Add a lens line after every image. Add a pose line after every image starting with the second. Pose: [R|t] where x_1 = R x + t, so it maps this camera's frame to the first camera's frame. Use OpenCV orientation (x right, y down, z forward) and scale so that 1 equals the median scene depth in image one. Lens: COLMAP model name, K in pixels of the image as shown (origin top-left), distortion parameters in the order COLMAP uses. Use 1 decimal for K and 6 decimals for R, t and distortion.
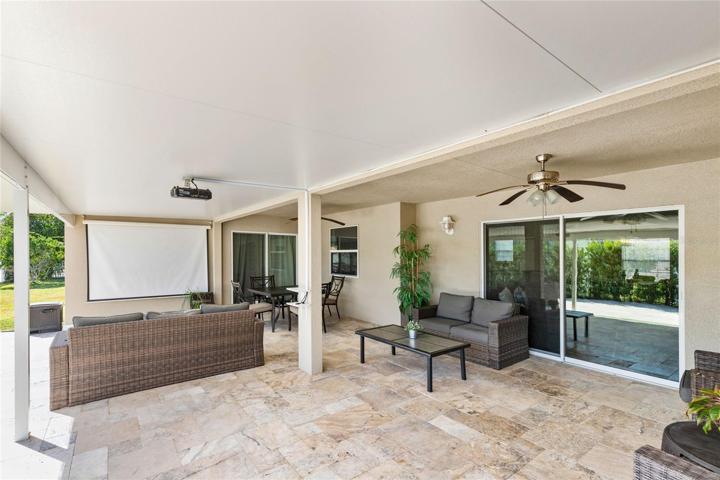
lens RADIAL K [[333.0, 0, 355.3], [0, 333.0, 256.4], [0, 0, 1]] dist [0.000874, 0.000068]
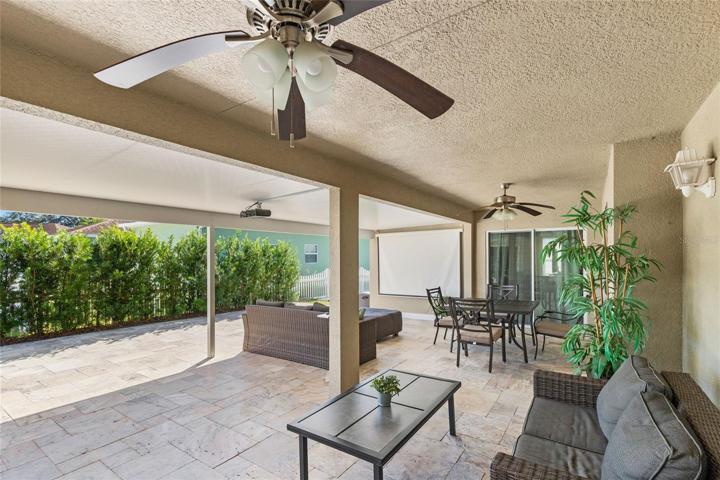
lens RADIAL K [[333.0, 0, 355.6], [0, 333.0, 260.6], [0, 0, 1]] dist [0.000874, 0.000068]
pose [[0.311236, -0.001585, -0.950331, 0.754059], [0.007902, 0.999968, 0.000921, -0.004178], [0.950300, -0.007796, 0.311239, 0.832224]]
